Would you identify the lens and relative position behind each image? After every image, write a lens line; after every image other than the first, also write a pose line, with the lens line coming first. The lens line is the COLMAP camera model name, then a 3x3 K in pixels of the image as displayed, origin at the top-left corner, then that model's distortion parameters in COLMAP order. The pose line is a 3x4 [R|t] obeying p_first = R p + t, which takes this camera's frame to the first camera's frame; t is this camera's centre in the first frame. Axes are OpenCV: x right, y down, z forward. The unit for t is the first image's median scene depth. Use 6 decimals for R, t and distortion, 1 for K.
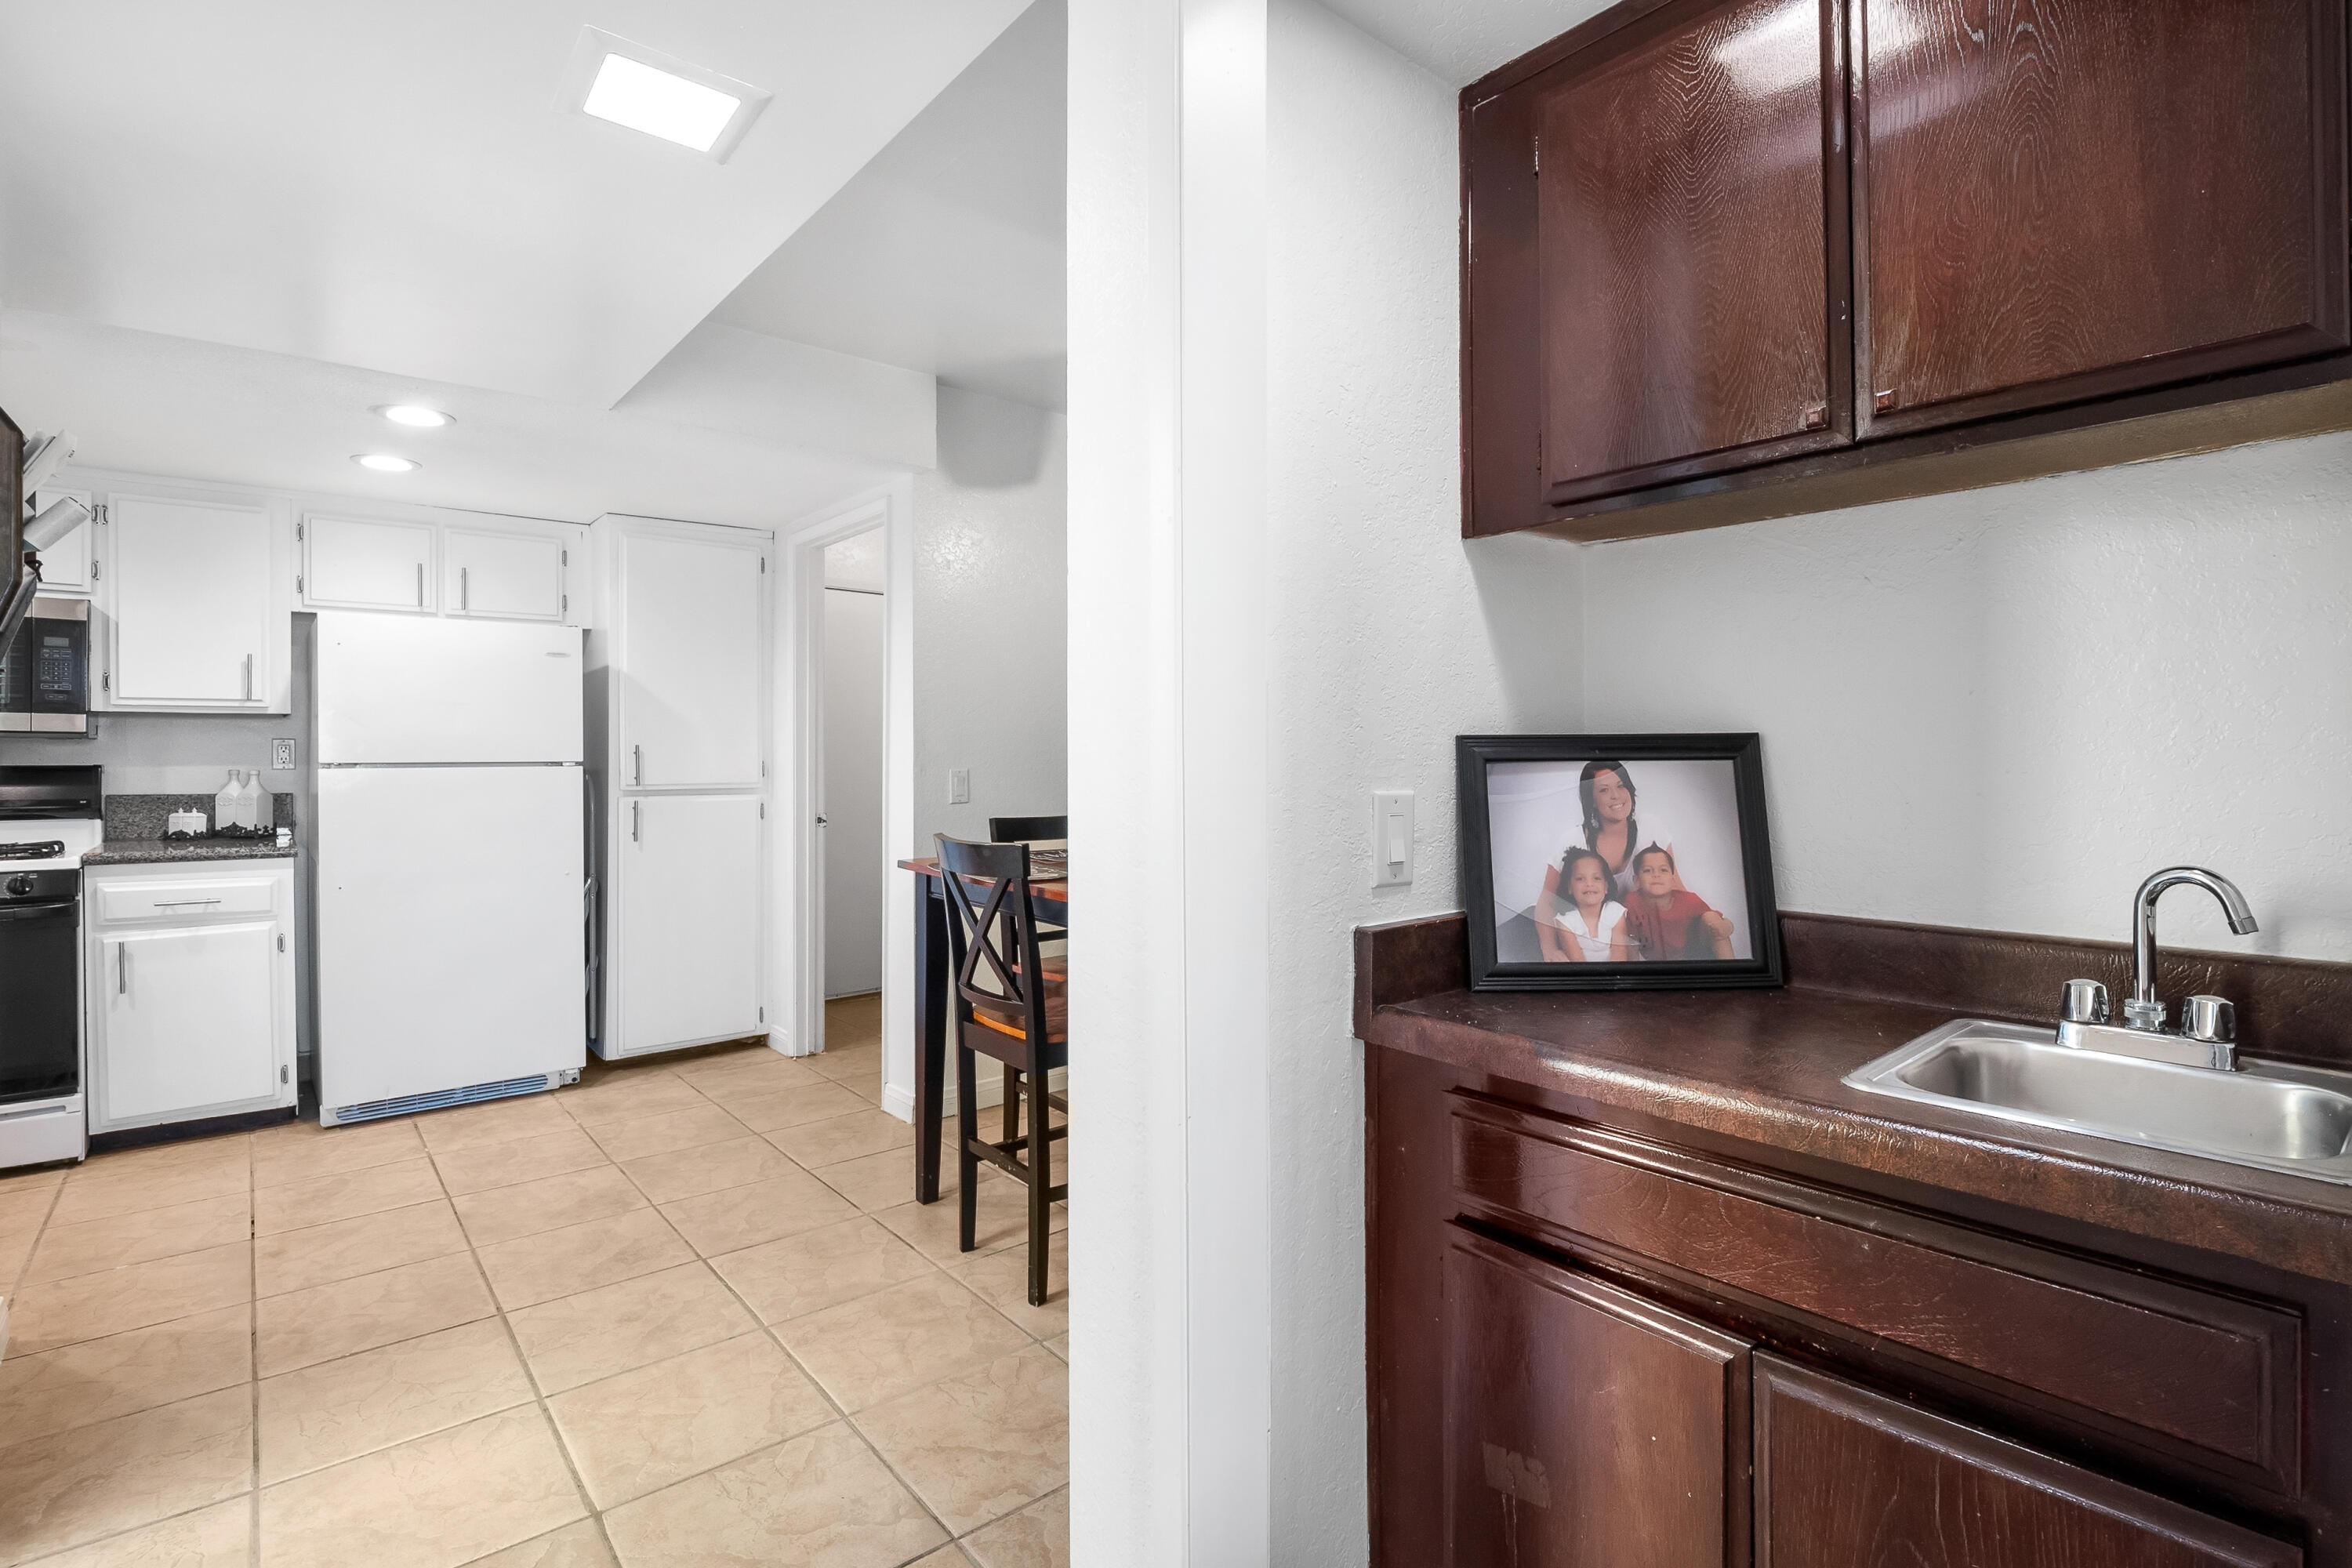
lens RADIAL K [[1111.5, 0, 1170.4], [0, 1111.5, 771.7], [0, 0, 1]] dist [-0.015283, -0.001043]
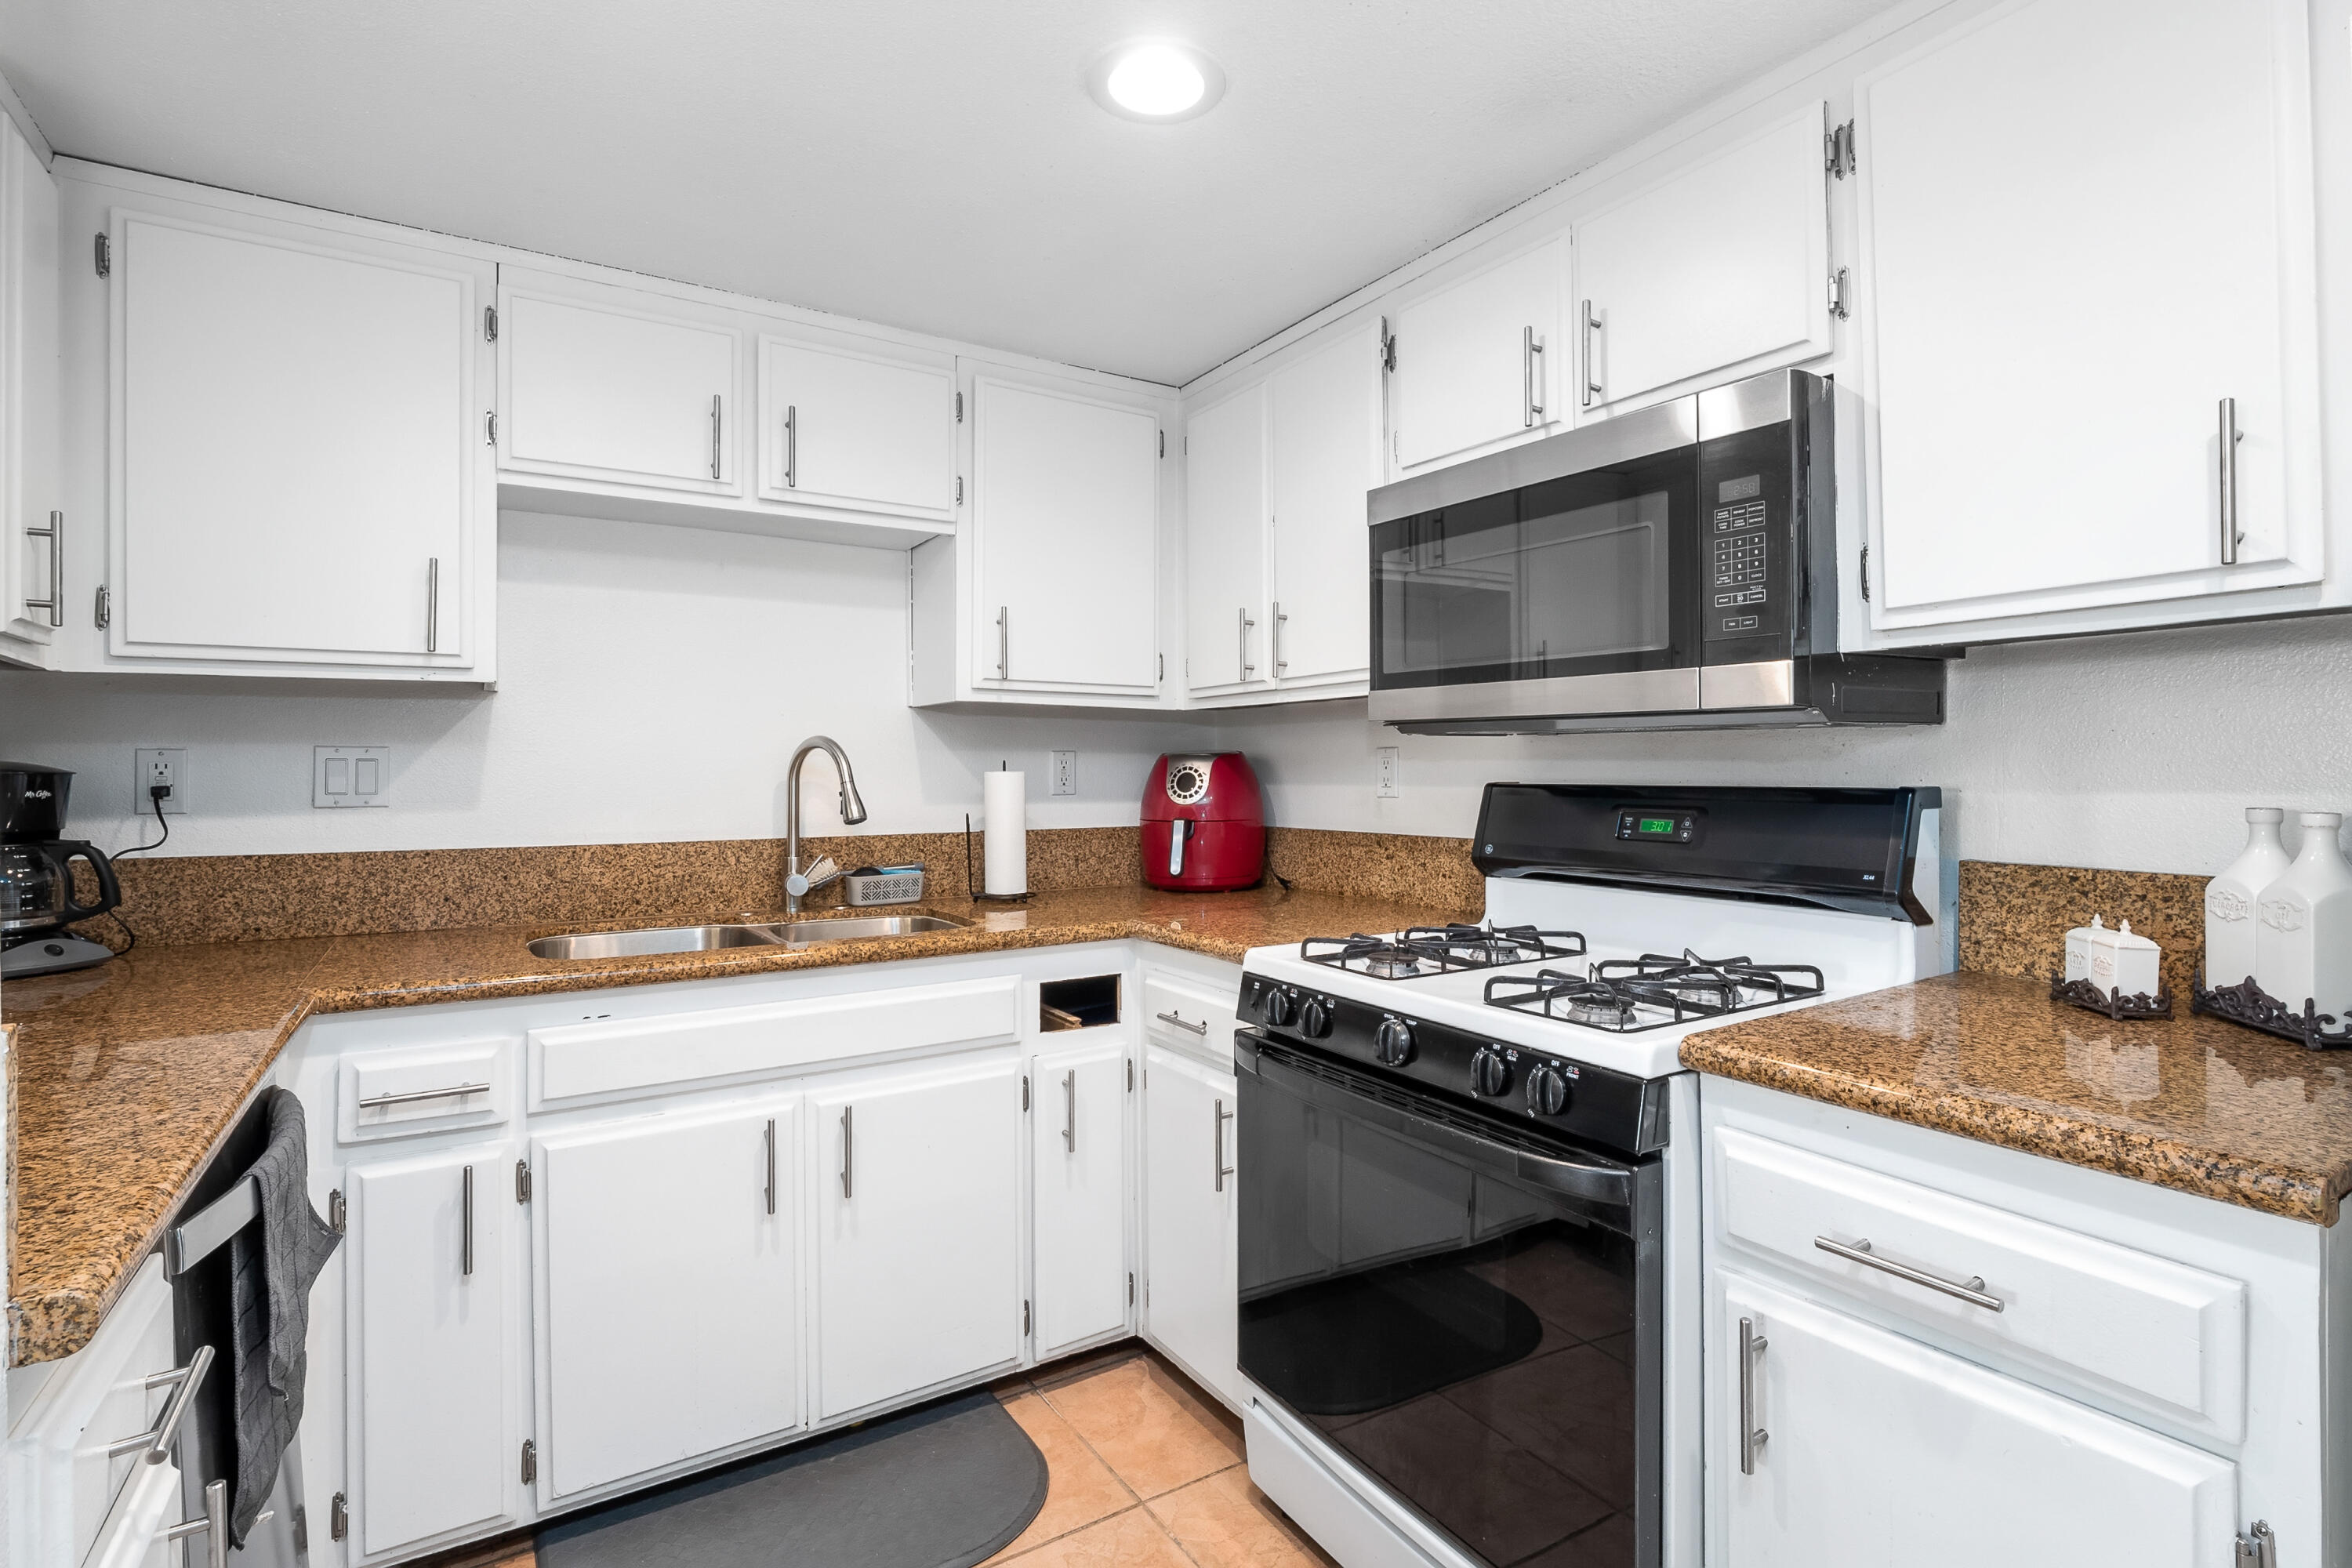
lens RADIAL K [[1111.5, 0, 1169.3], [0, 1111.5, 762.8], [0, 0, 1]] dist [-0.015283, -0.001043]
pose [[-0.152491, 0.000796, -0.988305, -0.519147], [0.002023, 0.999998, 0.000493, -0.015173], [0.988303, -0.001924, -0.152492, 0.768934]]
